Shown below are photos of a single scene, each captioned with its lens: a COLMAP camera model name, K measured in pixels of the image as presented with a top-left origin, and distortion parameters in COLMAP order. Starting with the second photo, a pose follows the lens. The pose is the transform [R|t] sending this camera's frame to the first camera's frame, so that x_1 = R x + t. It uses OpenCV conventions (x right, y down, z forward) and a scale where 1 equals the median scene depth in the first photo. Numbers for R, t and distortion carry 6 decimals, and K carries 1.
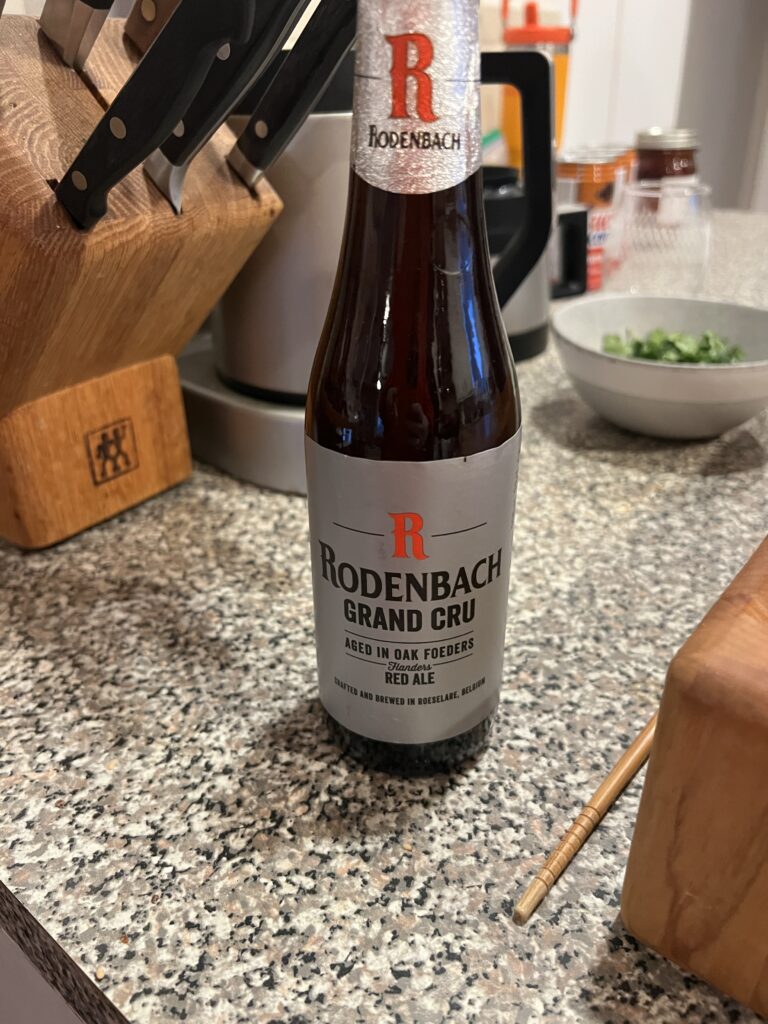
lens RADIAL K [[799.0, 0, 384.0], [0, 799.0, 512.0], [0, 0, 1]] dist [0.008152, 0.007052]
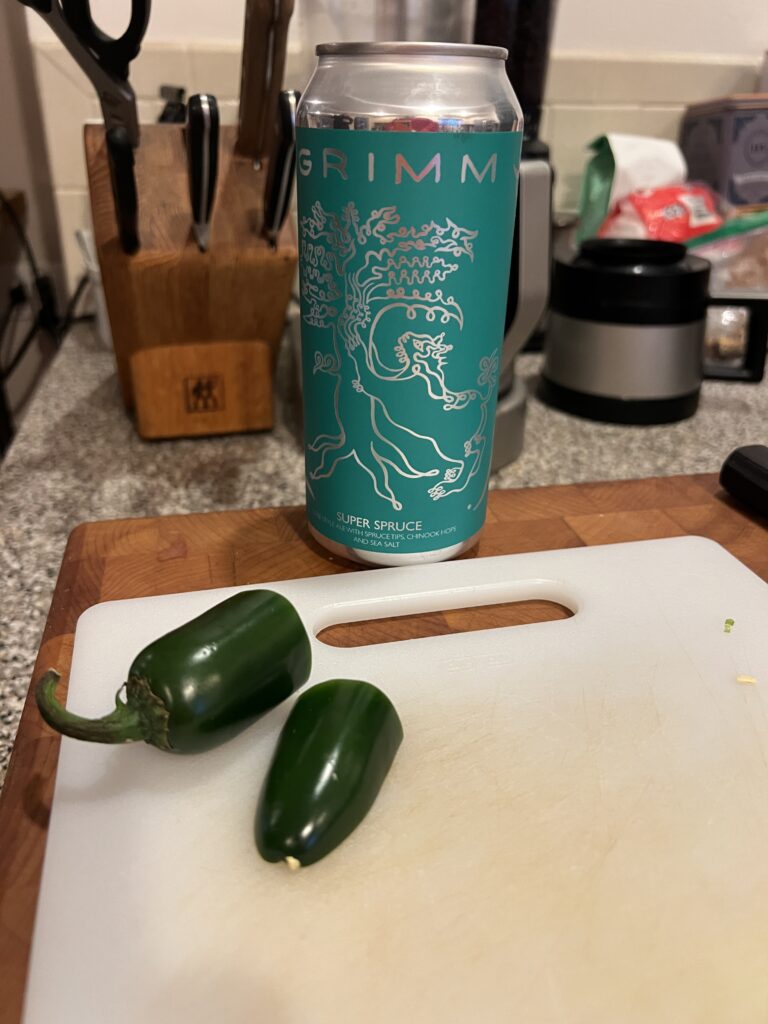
lens RADIAL K [[799.0, 0, 384.0], [0, 799.0, 512.0], [0, 0, 1]] dist [0.008152, 0.007052]
pose [[0.779038, 0.304540, -0.548046, 0.859367], [-0.312893, 0.946321, 0.081082, -0.094896], [0.543321, 0.108313, 0.832509, -0.075688]]
